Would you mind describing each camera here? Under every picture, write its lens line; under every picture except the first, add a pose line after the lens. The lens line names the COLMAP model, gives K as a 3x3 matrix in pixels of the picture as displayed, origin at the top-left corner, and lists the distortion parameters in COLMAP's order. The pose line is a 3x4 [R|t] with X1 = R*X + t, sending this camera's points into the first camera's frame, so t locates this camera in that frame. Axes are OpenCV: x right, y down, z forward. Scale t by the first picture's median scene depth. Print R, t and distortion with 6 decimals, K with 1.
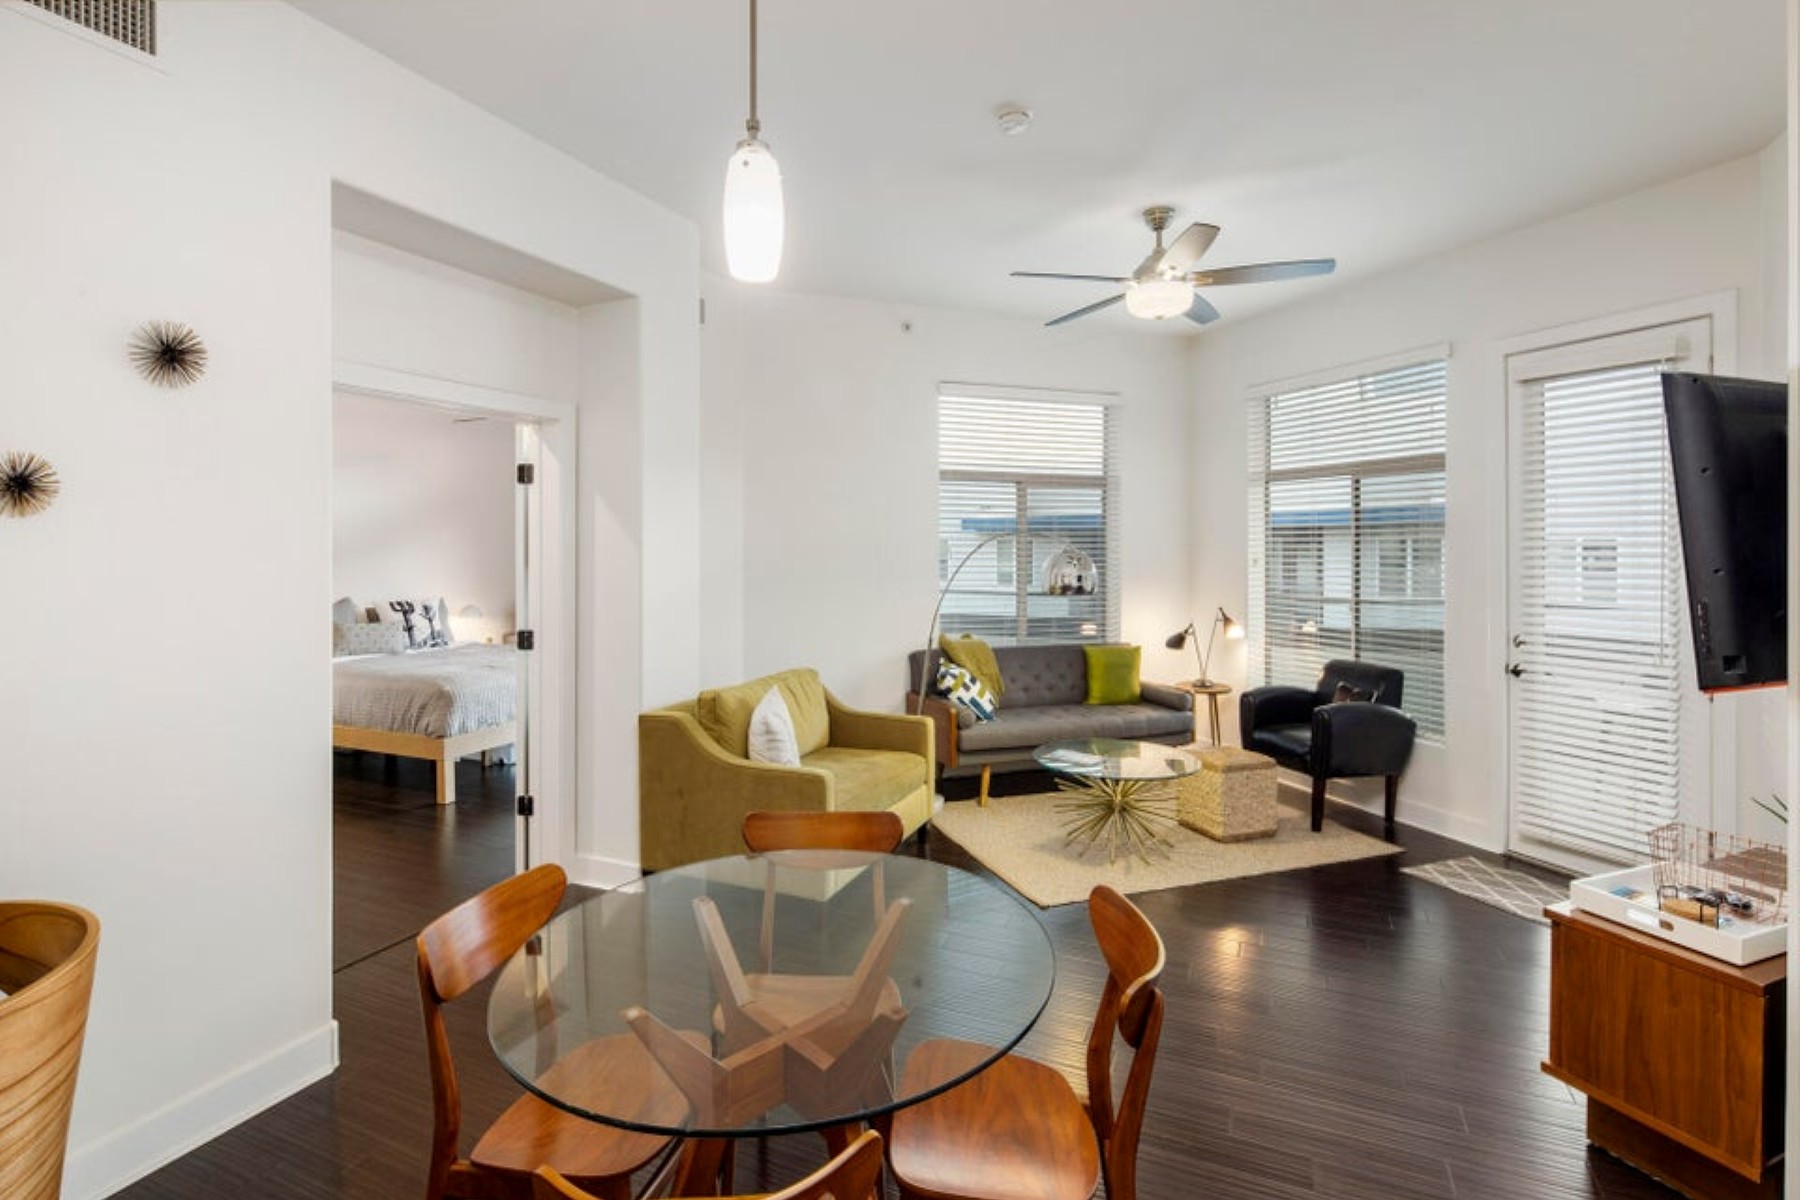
lens RADIAL K [[871.0, 0, 908.0], [0, 871.0, 527.1], [0, 0, 1]] dist [0.002319, -0.003098]
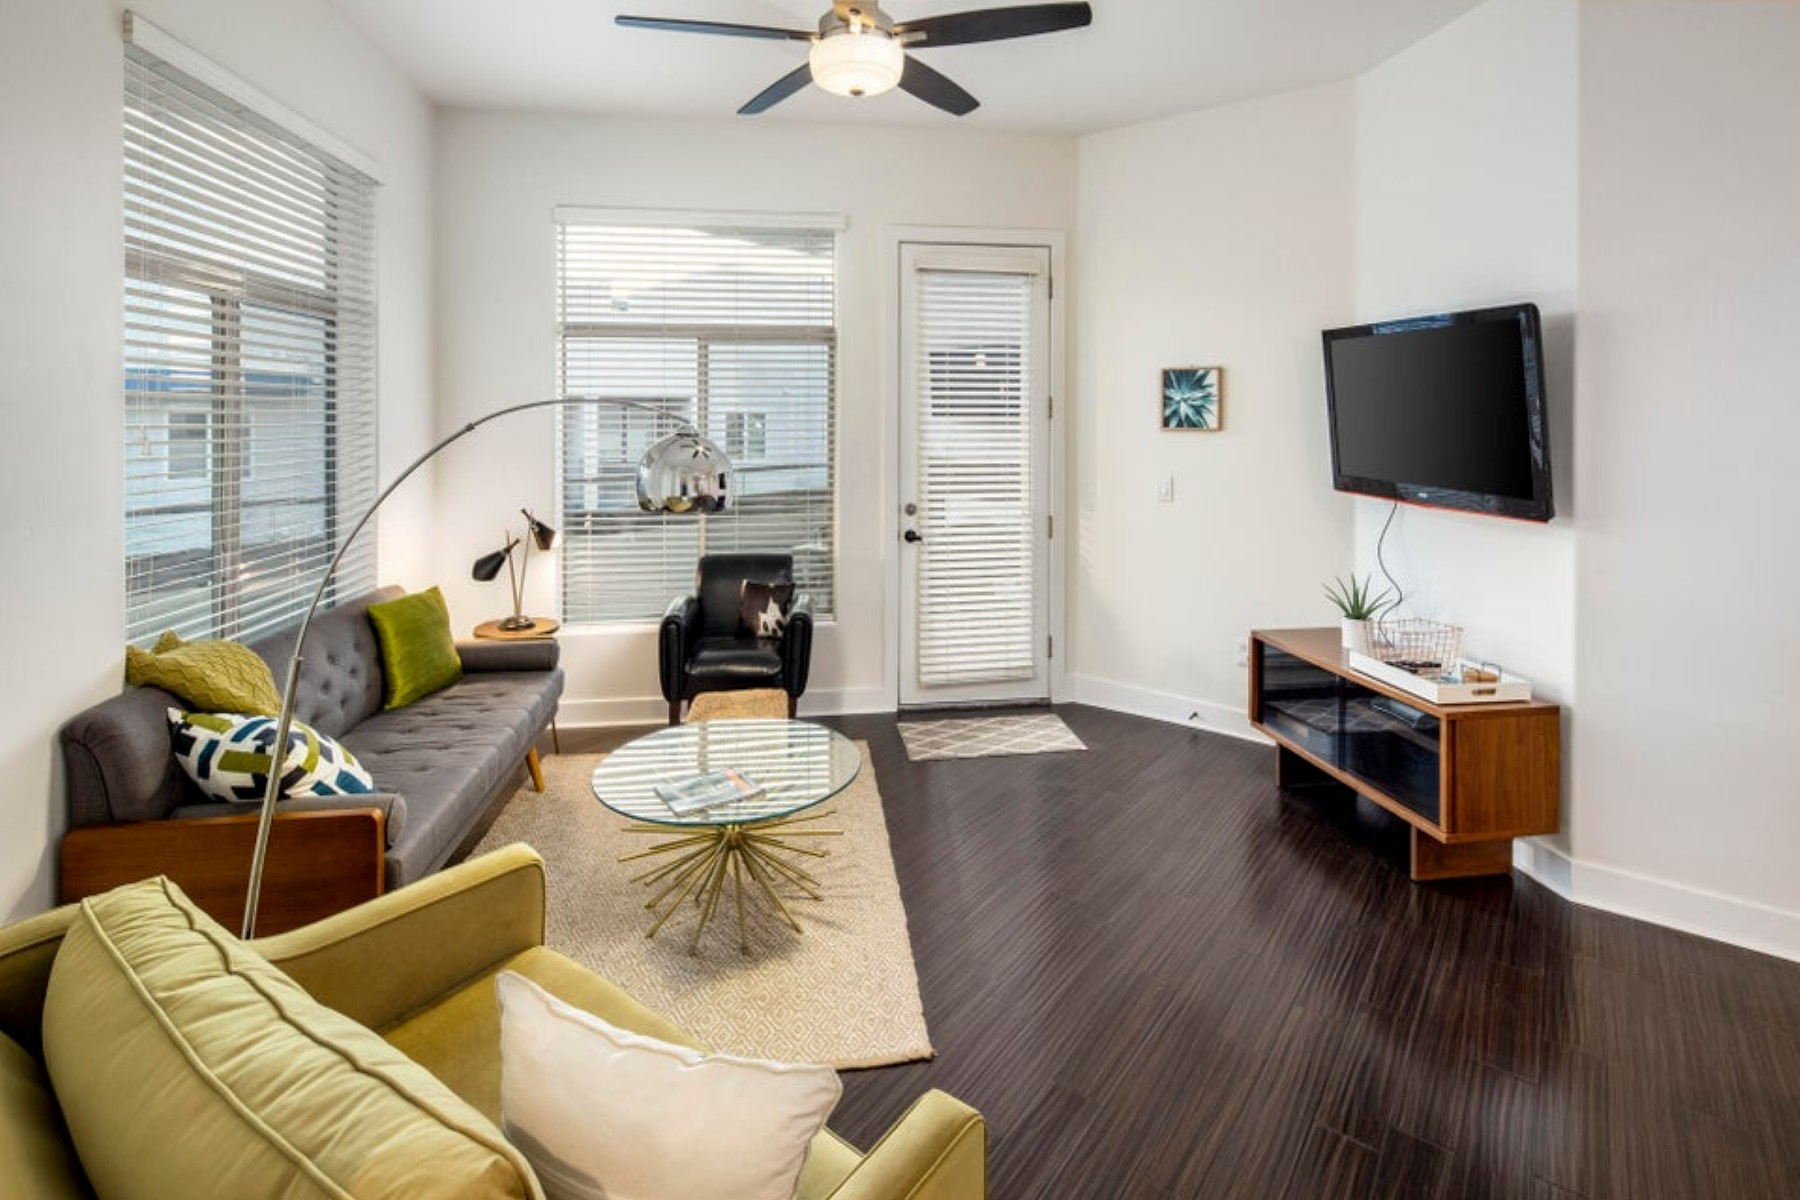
lens RADIAL K [[860.5, 0, 901.4], [0, 860.5, 409.3], [0, 0, 1]] dist [0.000975, -0.000343]
pose [[0.253323, 0.004191, 0.967373, -0.304893], [-0.018197, 0.999834, 0.000434, 0.006665], [-0.967211, -0.017714, 0.253357, 0.674038]]
